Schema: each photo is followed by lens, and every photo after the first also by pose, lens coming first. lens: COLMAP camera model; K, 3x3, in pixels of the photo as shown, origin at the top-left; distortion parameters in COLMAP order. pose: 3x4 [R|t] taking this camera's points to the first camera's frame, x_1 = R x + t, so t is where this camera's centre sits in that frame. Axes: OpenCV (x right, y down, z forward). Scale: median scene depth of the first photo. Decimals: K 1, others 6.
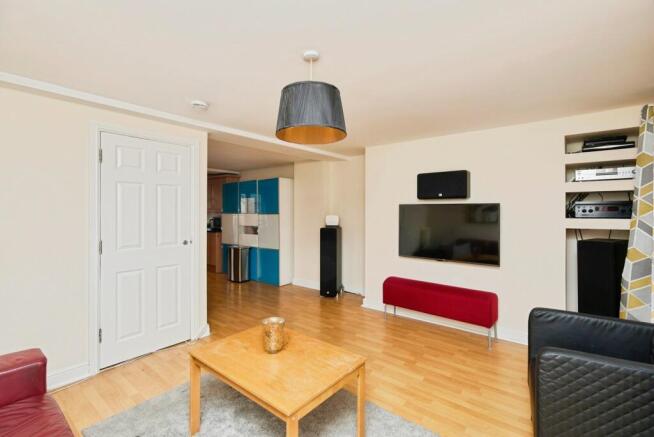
lens RADIAL K [[302.9, 0, 330.6], [0, 302.9, 212.1], [0, 0, 1]] dist [-0.000147, -0.000133]
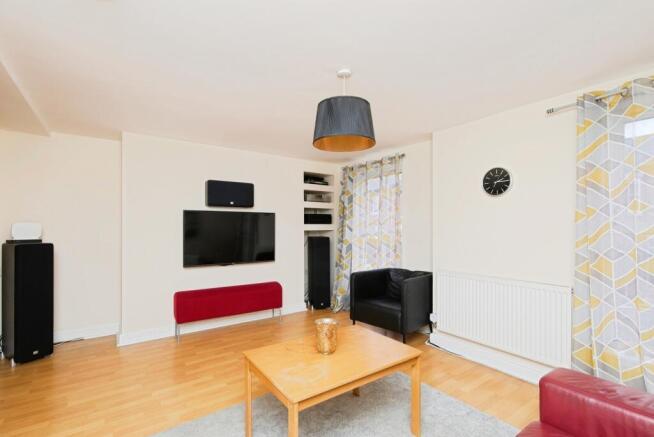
lens RADIAL K [[302.9, 0, 332.0], [0, 302.9, 223.8], [0, 0, 1]] dist [-0.000147, -0.000133]
pose [[0.248359, 0.008391, 0.968632, -0.611449], [0.008349, 0.999907, -0.010802, 0.032699], [-0.968632, 0.010770, 0.248265, 0.401166]]
